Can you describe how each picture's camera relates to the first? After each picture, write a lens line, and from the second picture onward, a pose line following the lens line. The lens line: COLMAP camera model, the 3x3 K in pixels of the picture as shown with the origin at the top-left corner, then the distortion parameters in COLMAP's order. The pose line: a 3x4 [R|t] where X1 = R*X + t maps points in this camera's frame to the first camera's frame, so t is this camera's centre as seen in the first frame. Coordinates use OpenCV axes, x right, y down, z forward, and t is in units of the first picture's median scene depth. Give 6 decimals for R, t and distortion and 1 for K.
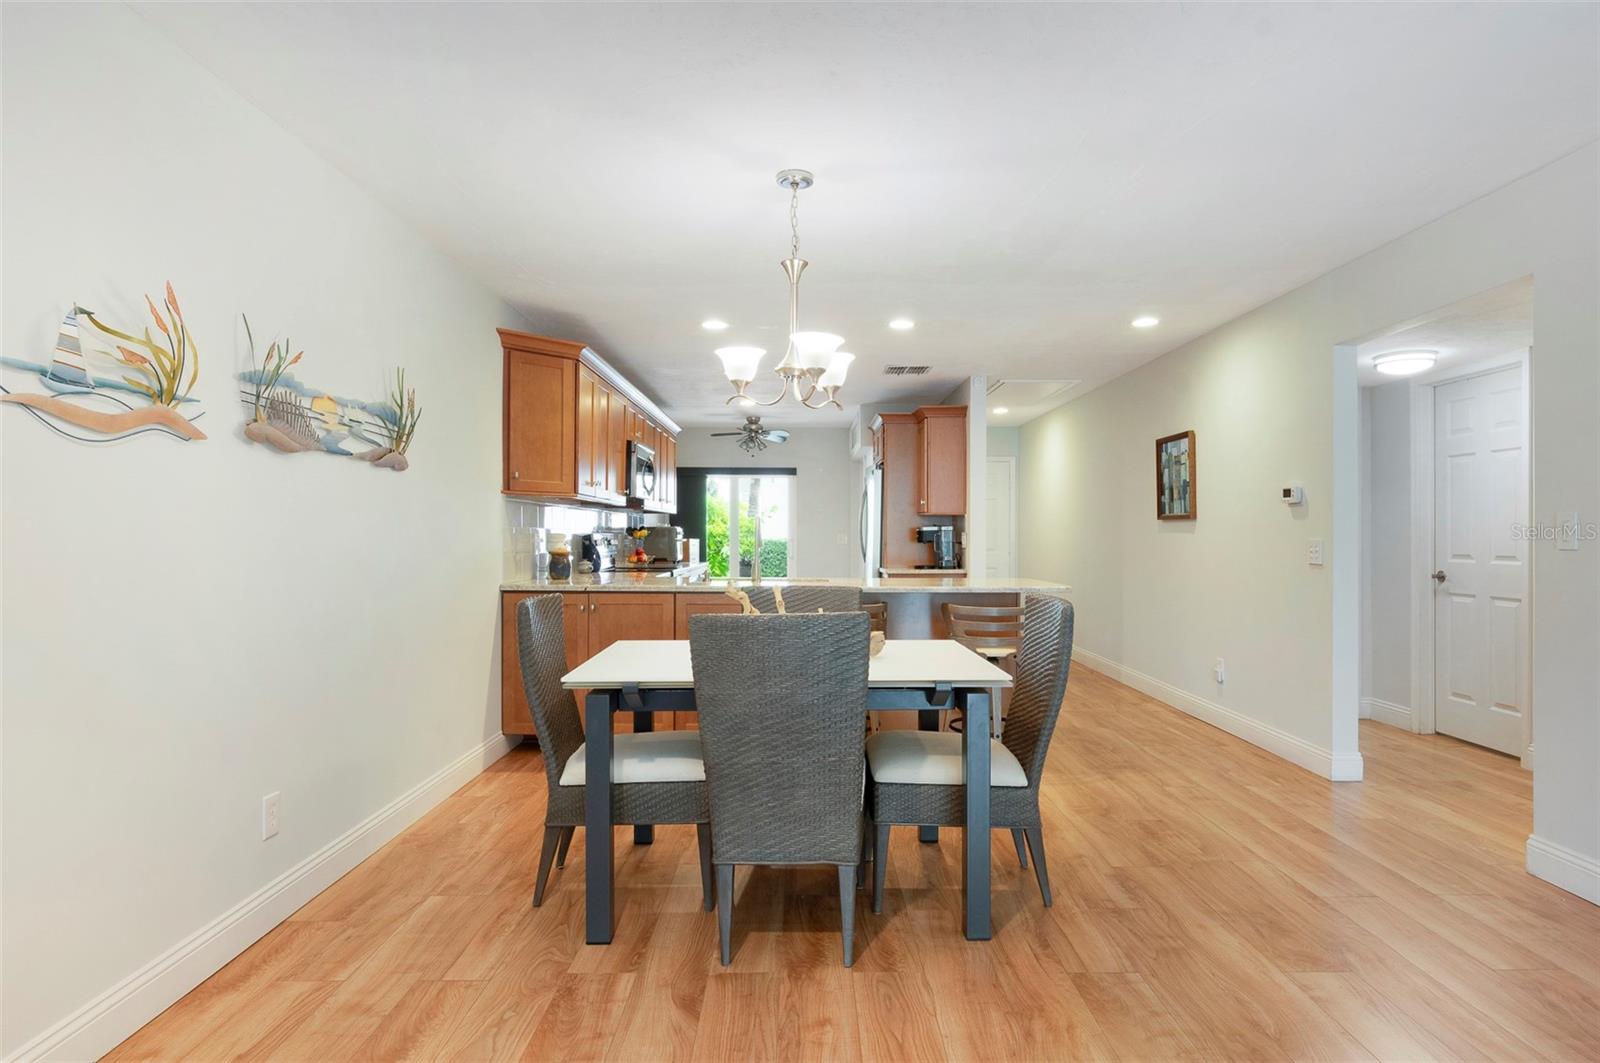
lens RADIAL K [[931.9, 0, 802.6], [0, 931.9, 540.5], [0, 0, 1]] dist [0.004339, -0.010128]
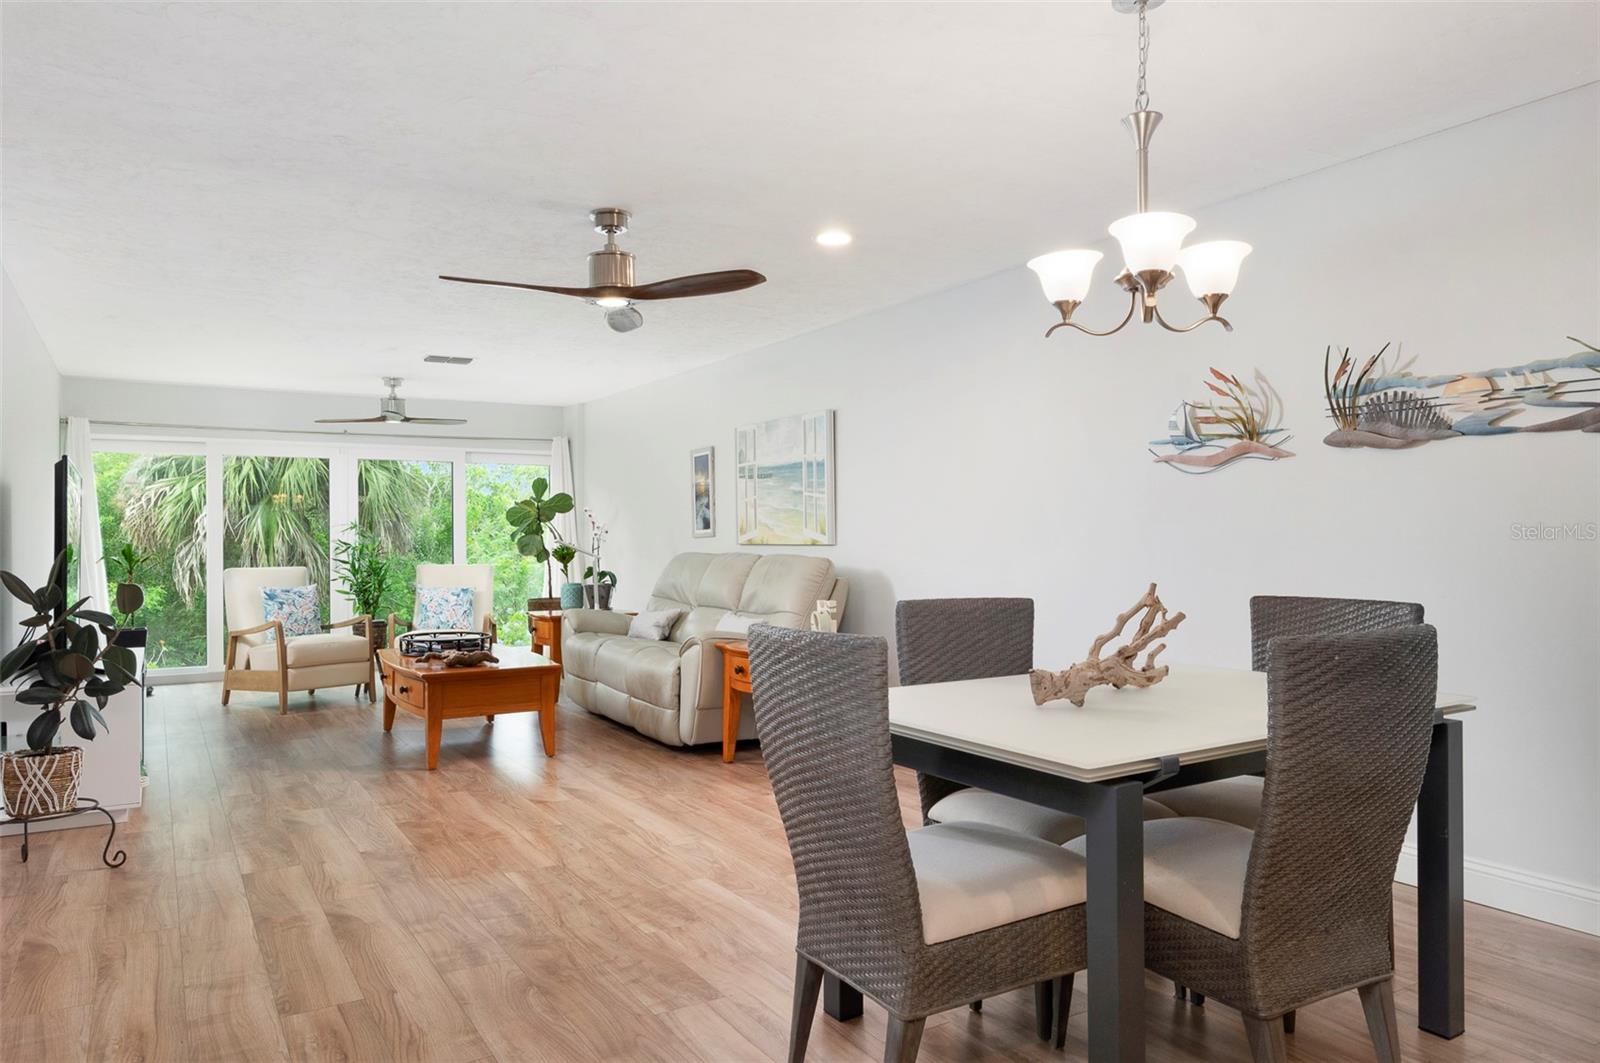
lens RADIAL K [[1063.0, 0, 791.3], [0, 1063.0, 540.7], [0, 0, 1]] dist [0.000709, -0.001866]
pose [[-0.863672, 0.007650, -0.503997, 0.586046], [0.002218, 0.999933, 0.011377, -0.002077], [0.504050, 0.008708, -0.863630, 1.501982]]
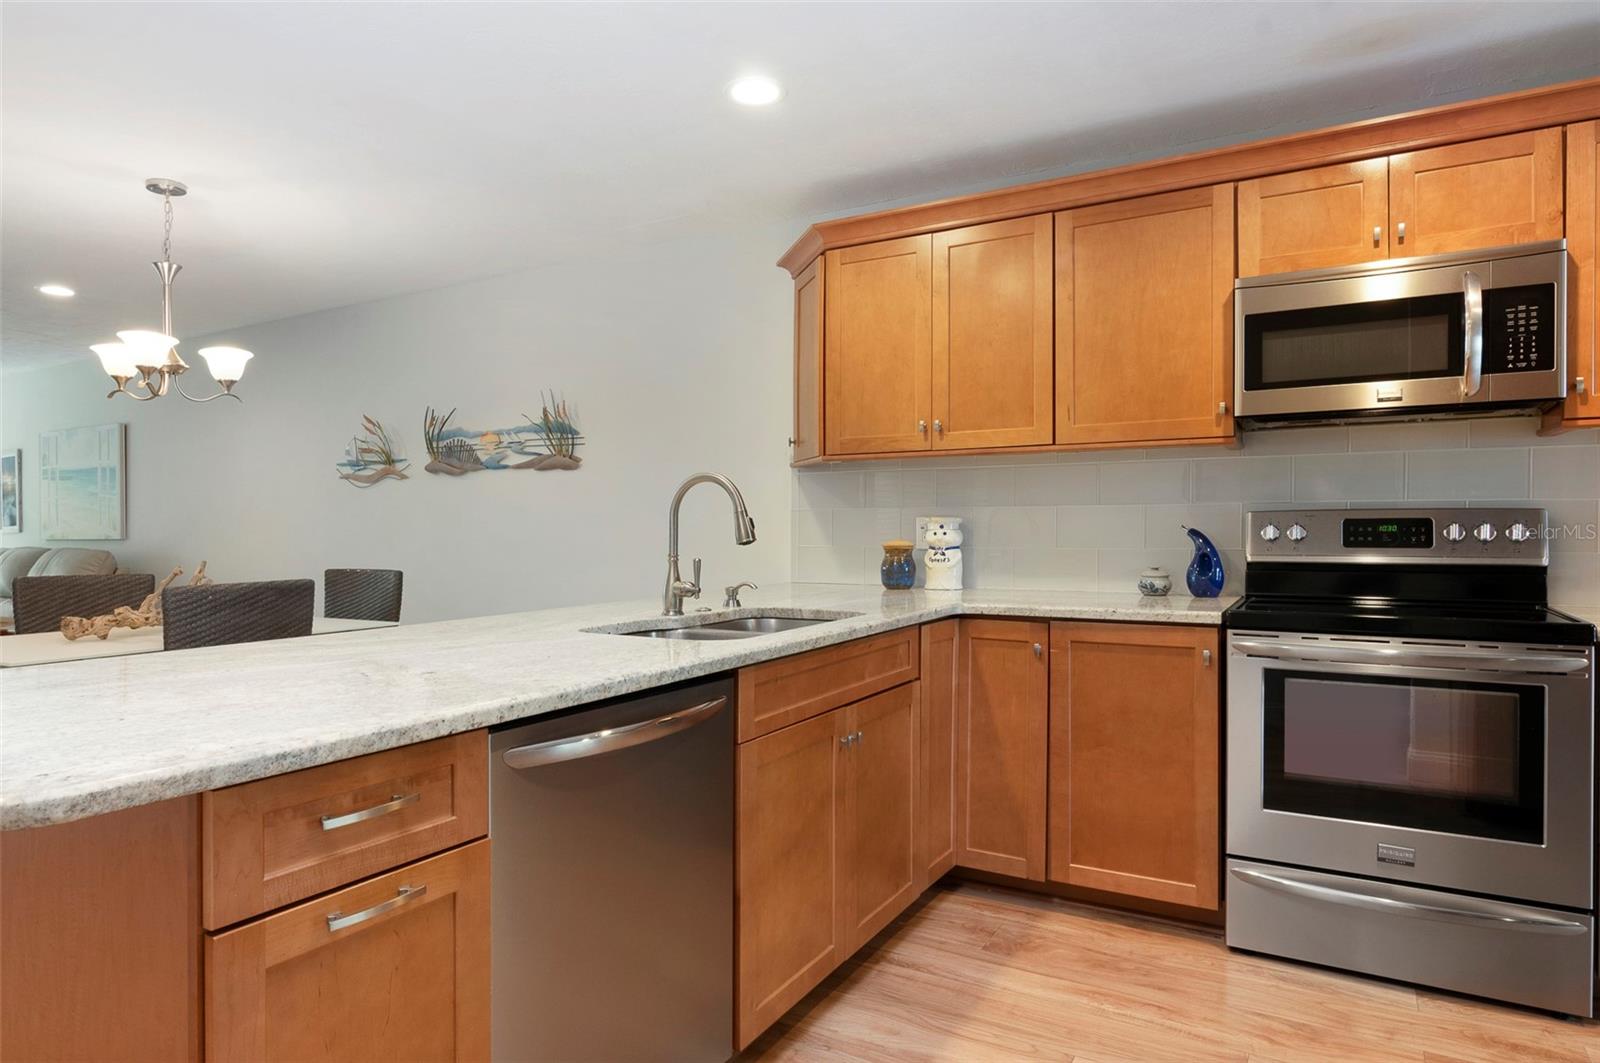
lens RADIAL K [[931.9, 0, 768.6], [0, 931.9, 520.9], [0, 0, 1]] dist [0.004339, -0.010128]
pose [[-0.514023, -0.004242, -0.857766, 0.539450], [0.000040, 0.999988, -0.004970, -0.001433], [0.857776, -0.002589, -0.514017, 2.075200]]
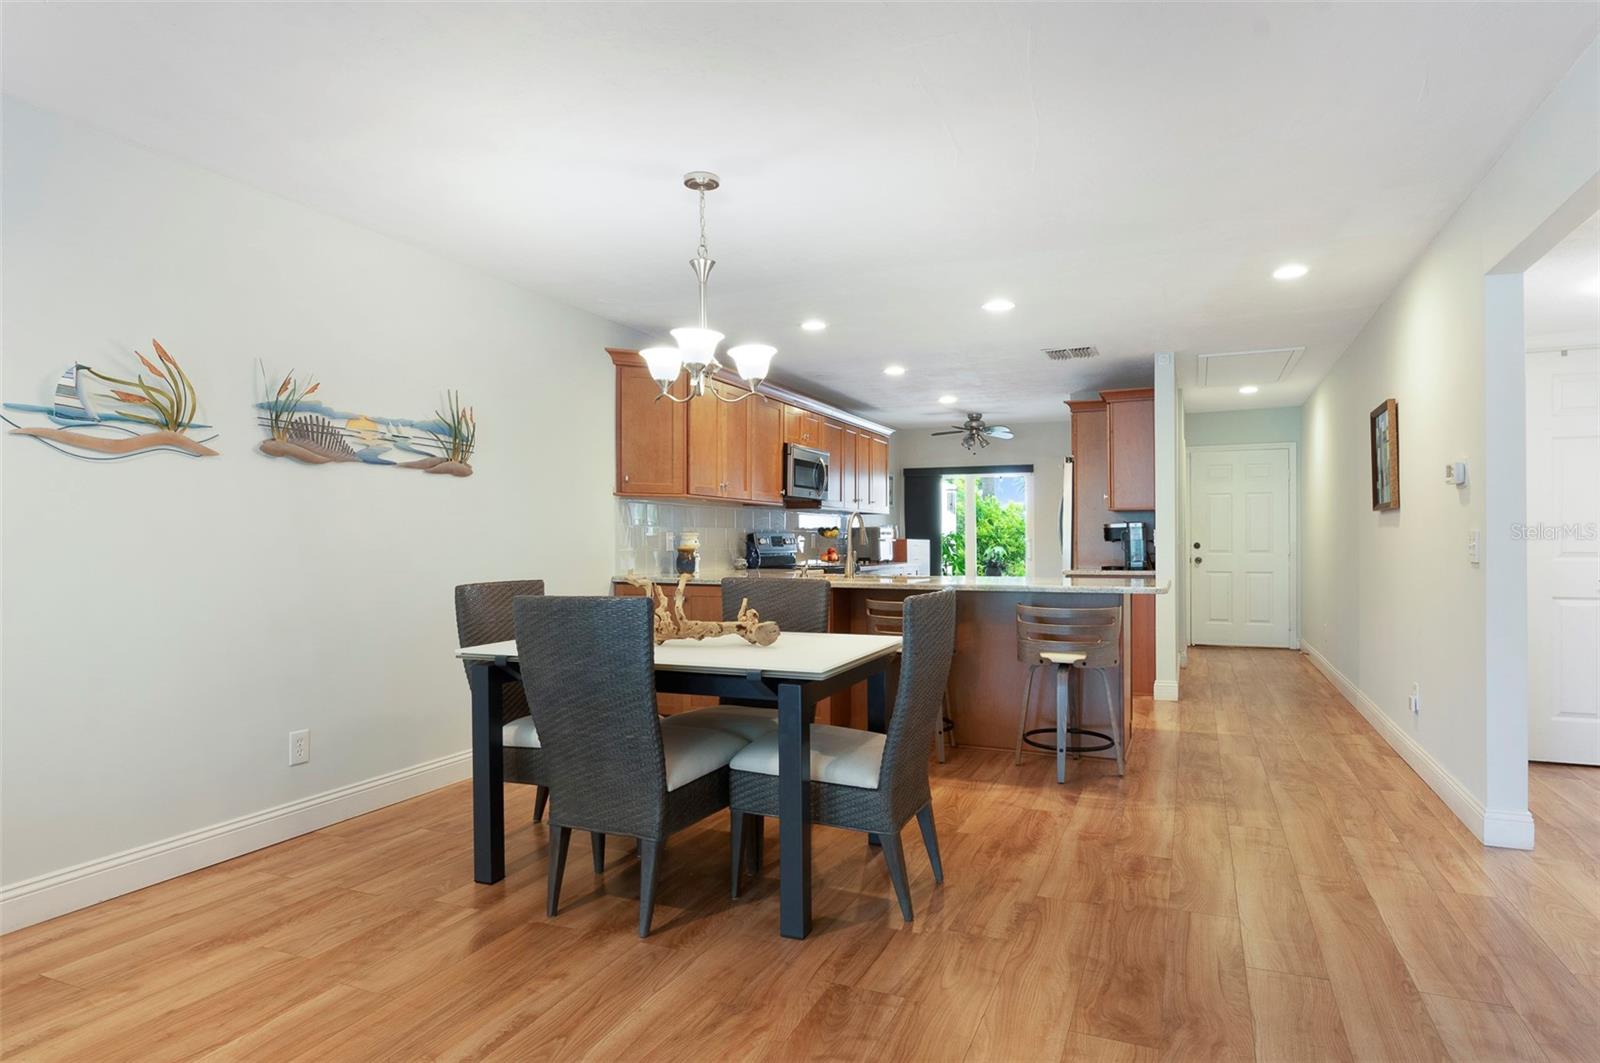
lens RADIAL K [[931.9, 0, 784.2], [0, 931.9, 550.9], [0, 0, 1]] dist [0.004339, -0.010128]
pose [[0.911414, 0.001473, -0.411487, 0.485630], [0.000605, 0.999988, 0.004920, 0.016415], [0.411489, -0.004733, 0.911402, 0.092693]]
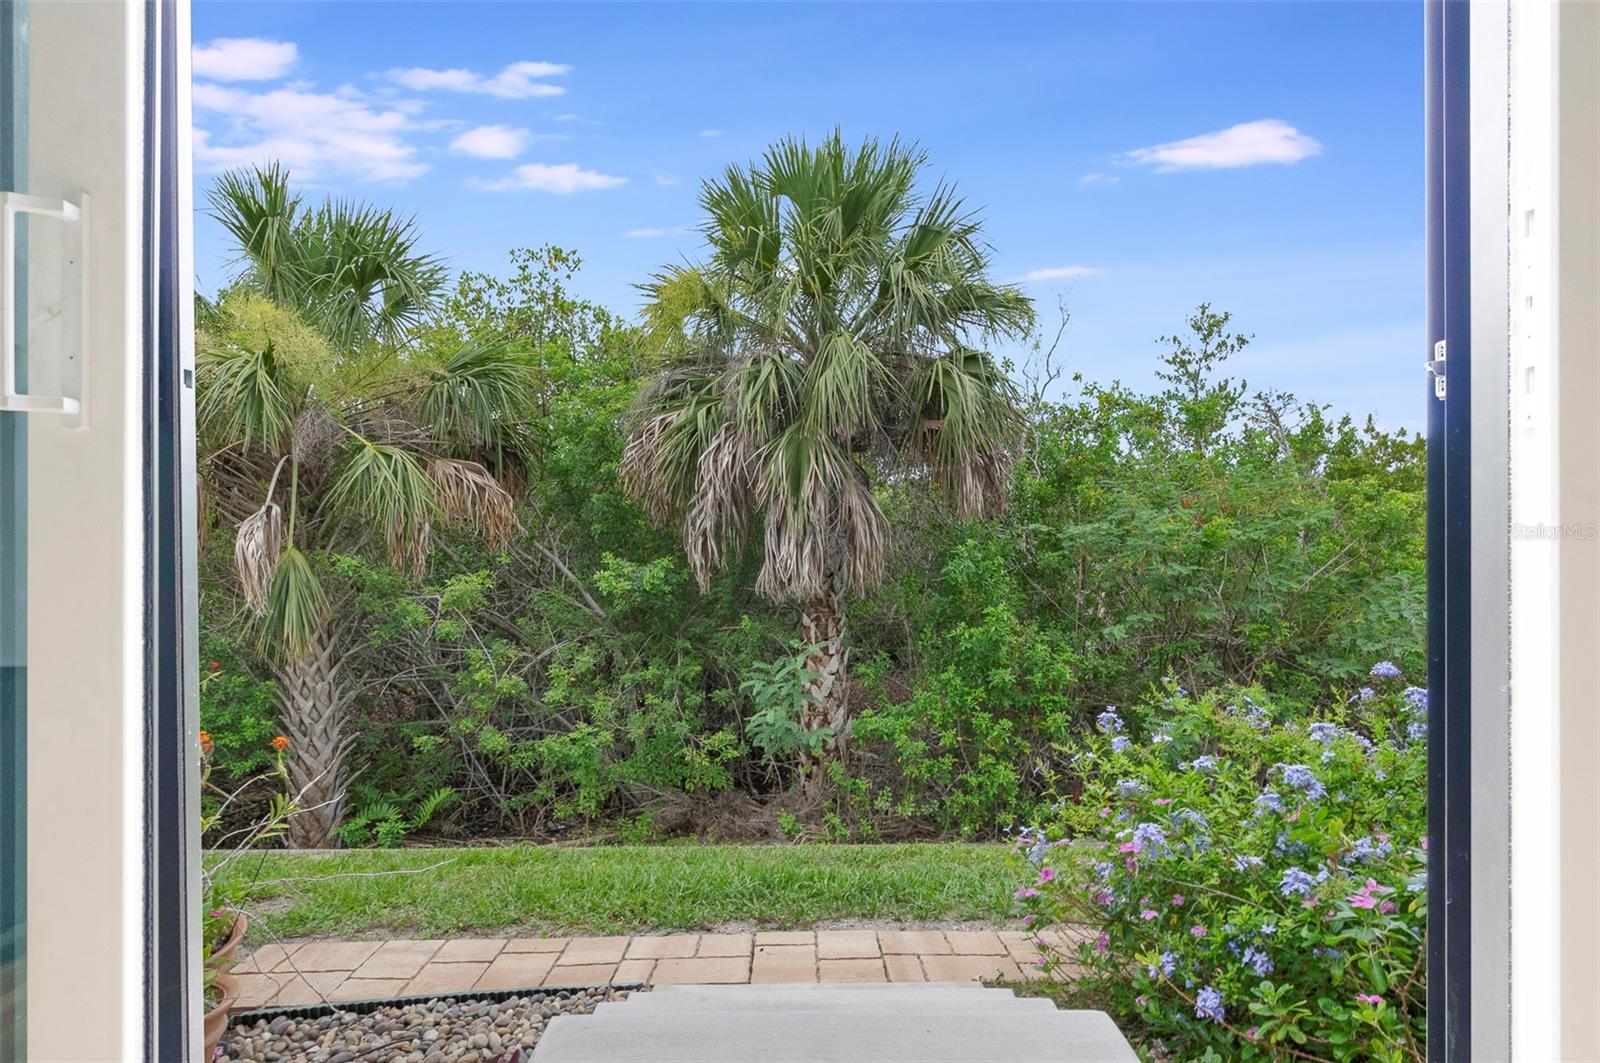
lens RADIAL K [[817.4, 0, 833.2], [0, 817.4, 523.0], [0, 0, 1]] dist [-0.006160, 0.001321]
pose [[-0.999342, 0.004511, -0.036000, 0.180644], [0.004385, 0.999984, 0.003584, 0.139071], [0.036016, 0.003424, -0.999345, -1.594360]]
